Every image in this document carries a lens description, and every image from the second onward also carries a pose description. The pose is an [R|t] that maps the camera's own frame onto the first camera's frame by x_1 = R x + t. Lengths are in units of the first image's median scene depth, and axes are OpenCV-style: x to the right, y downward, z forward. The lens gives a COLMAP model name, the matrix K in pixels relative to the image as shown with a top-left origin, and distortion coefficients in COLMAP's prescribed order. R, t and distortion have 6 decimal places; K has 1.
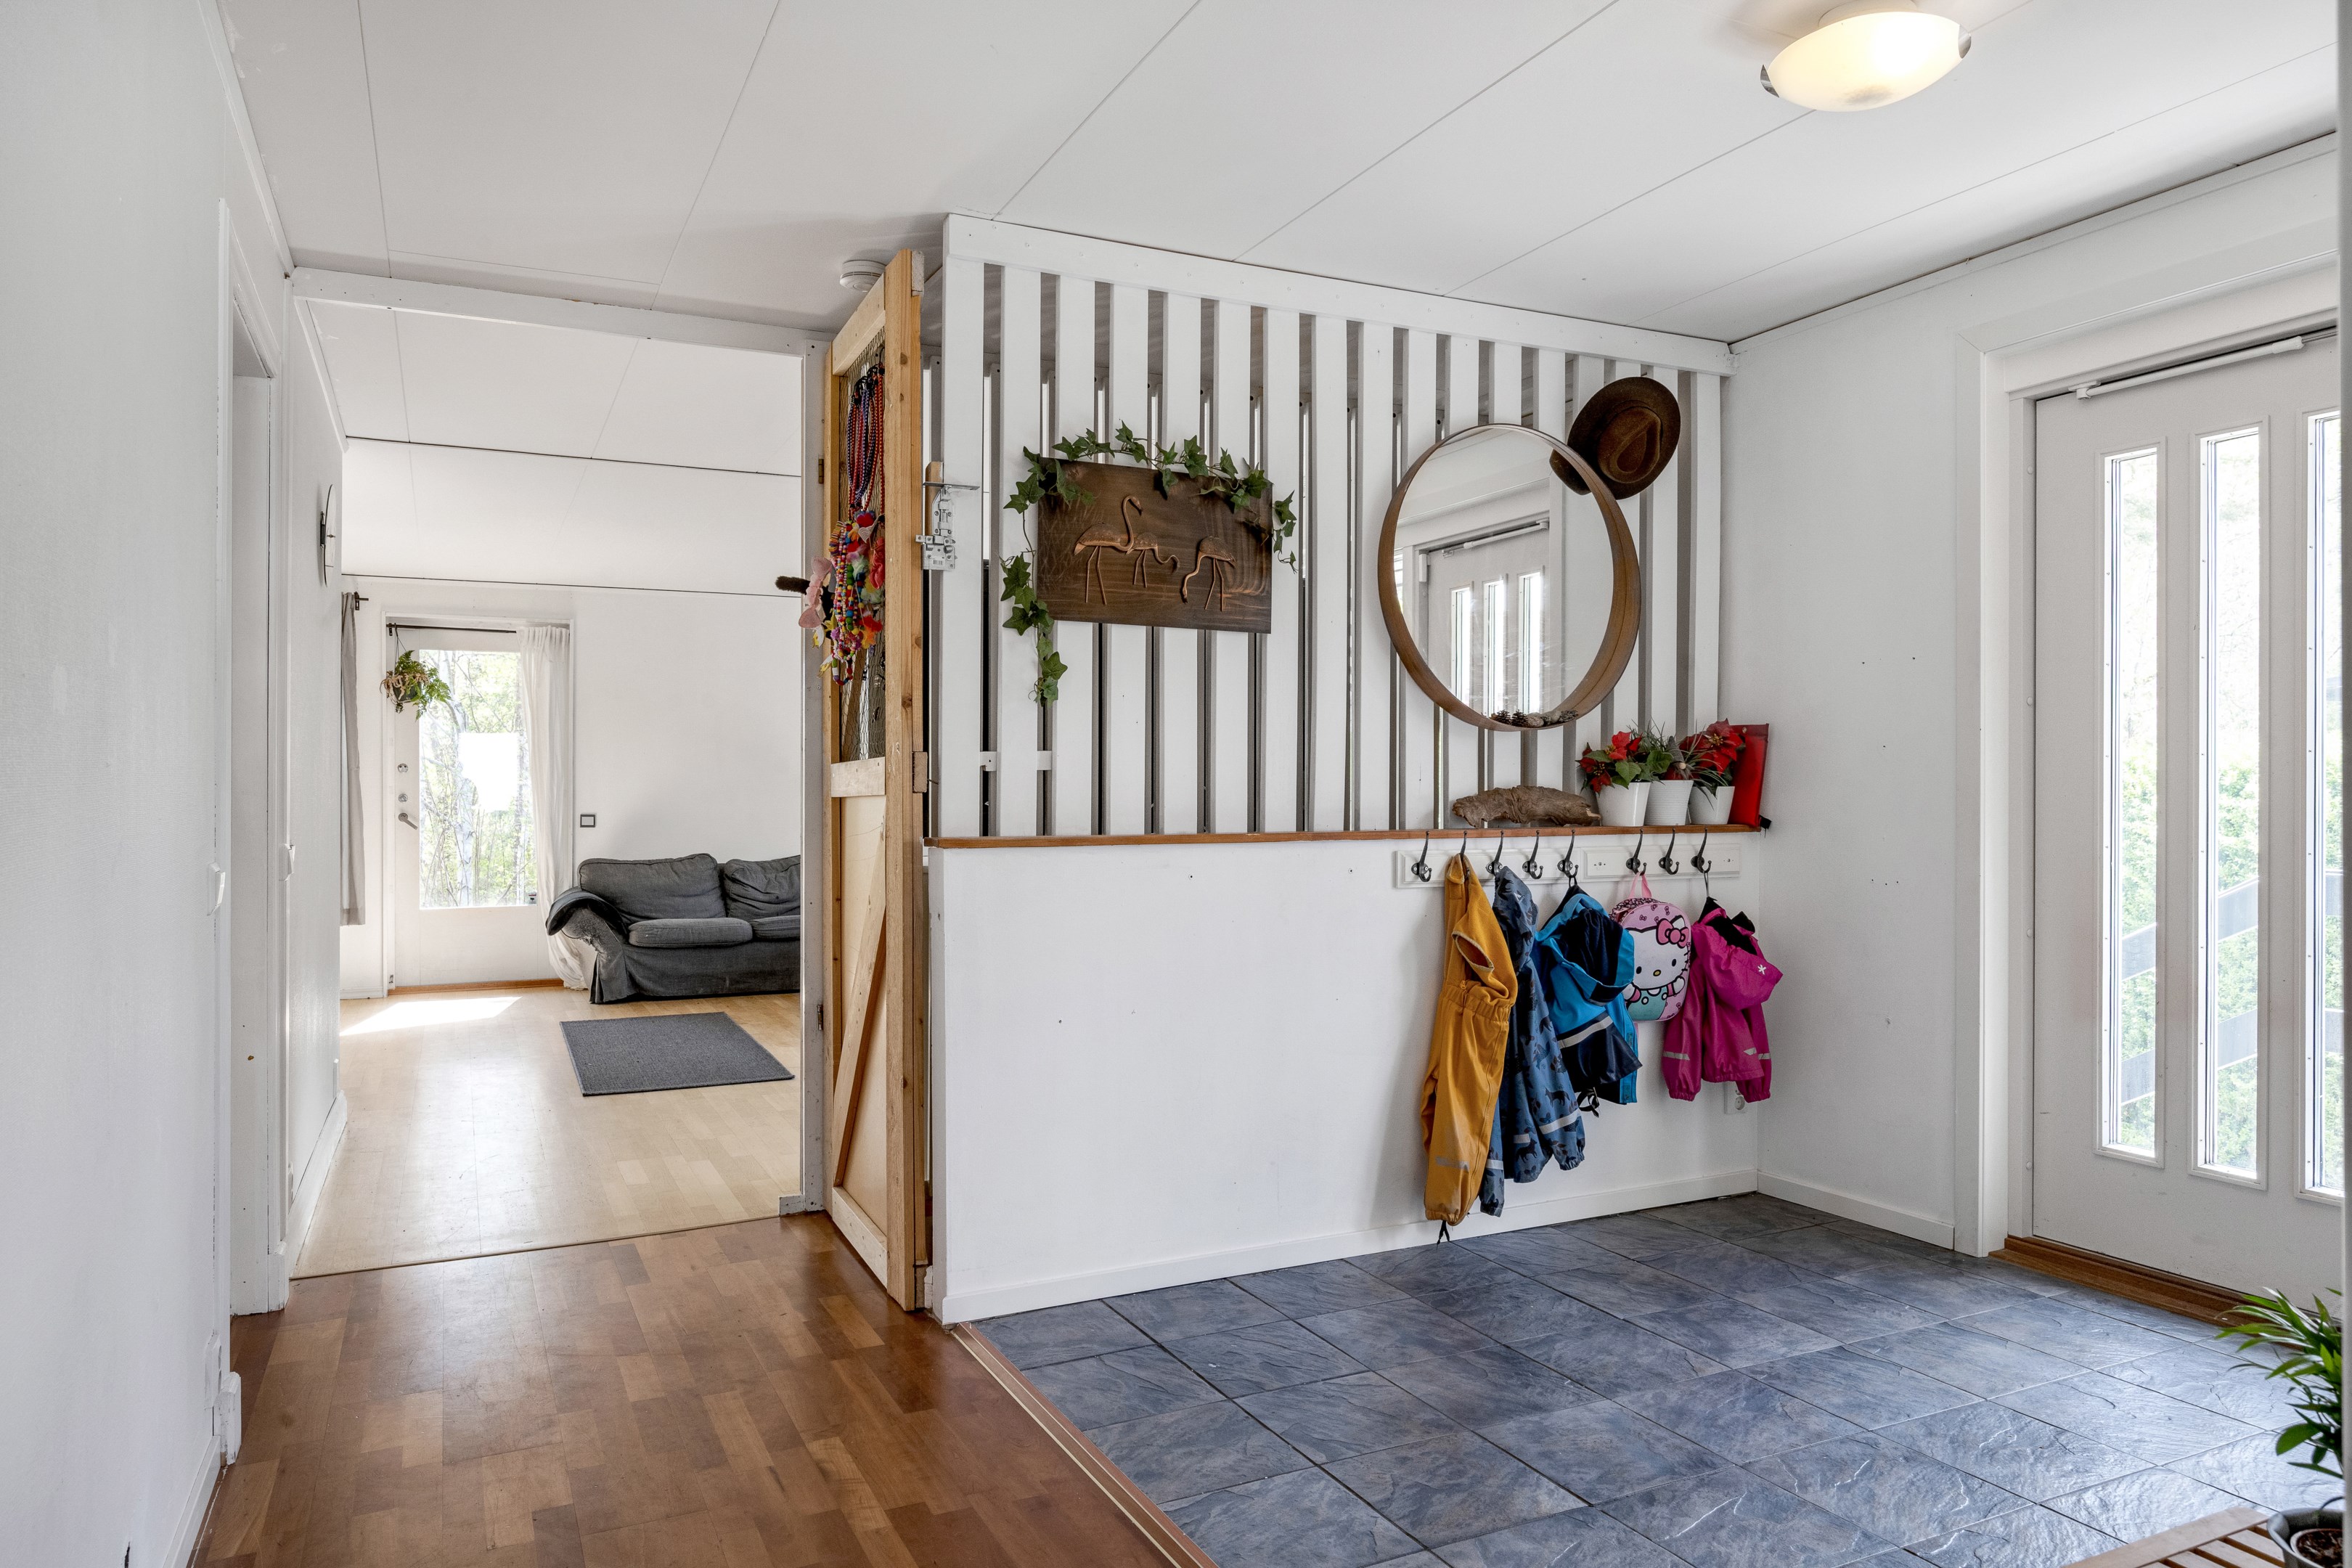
lens RADIAL K [[1503.9, 0, 1176.0], [0, 1503.9, 784.0], [0, 0, 1]] dist [-0.001677, 0.001122]
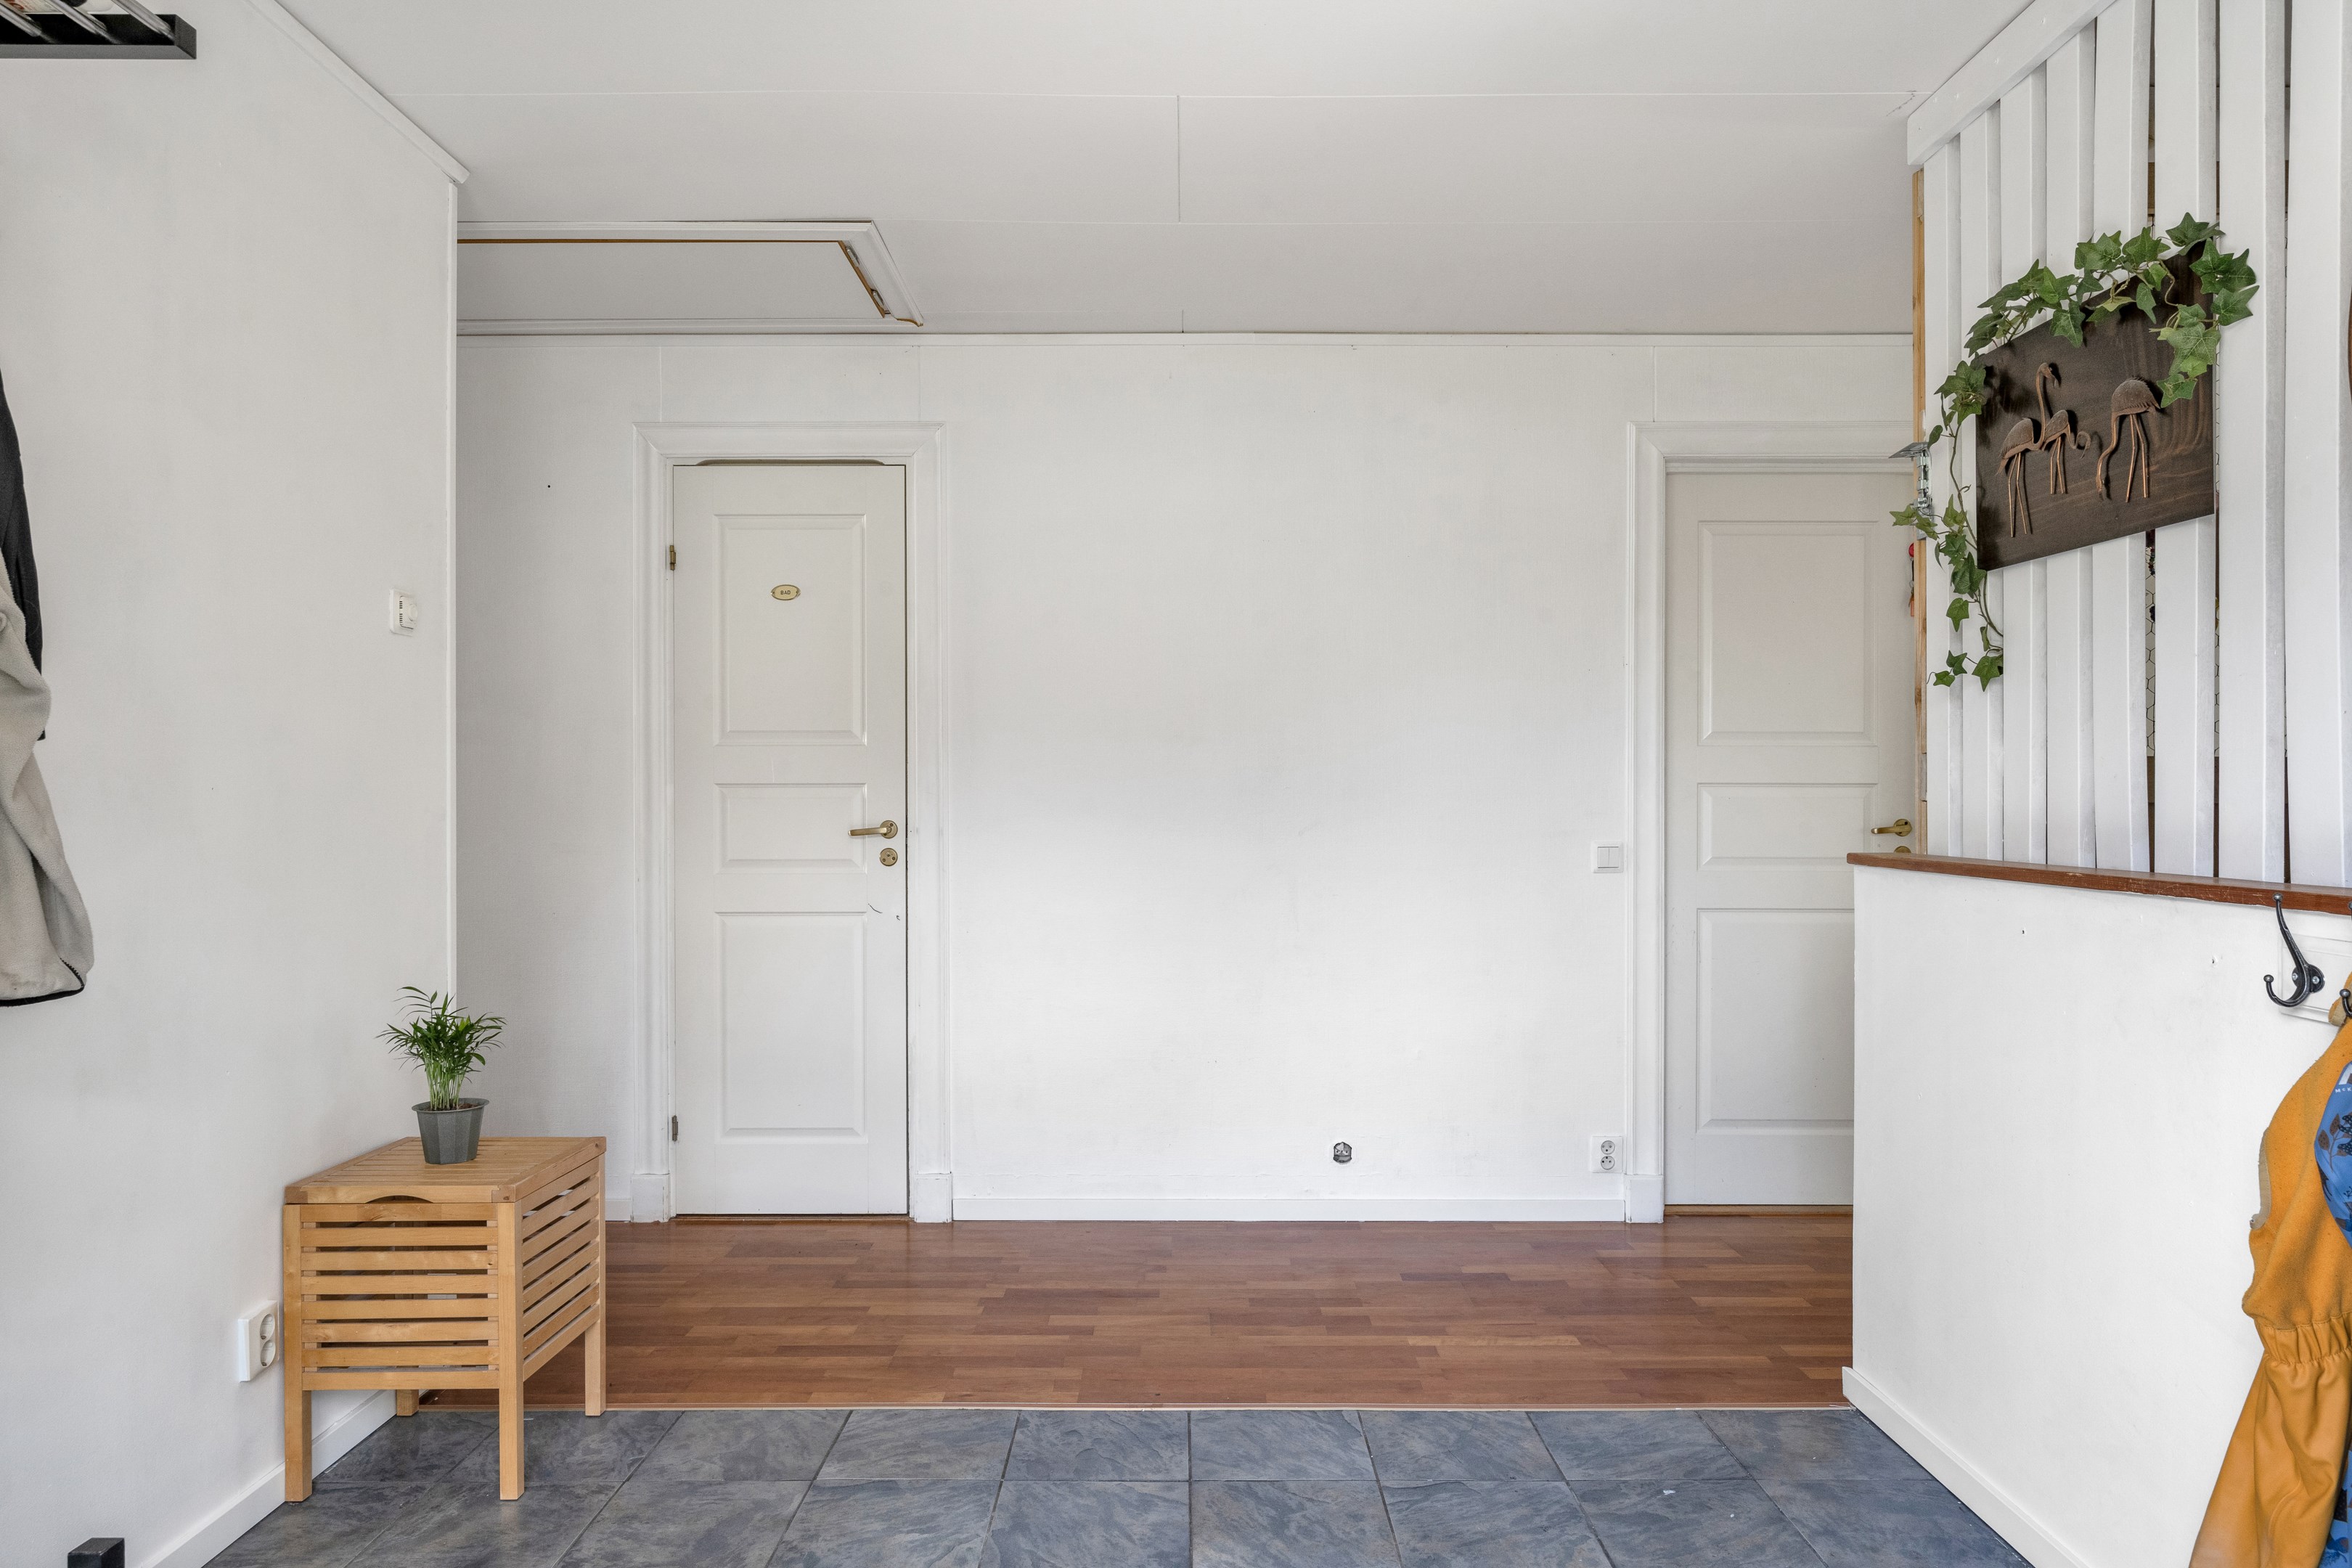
lens RADIAL K [[1536.3, 0, 1176.0], [0, 1536.3, 784.0], [0, 0, 1]] dist [-0.005212, -0.002117]
pose [[-0.438750, -0.005276, -0.898594, 0.946127], [0.007947, 0.999921, -0.009751, 0.002105], [0.898574, -0.011420, -0.438673, 1.180782]]
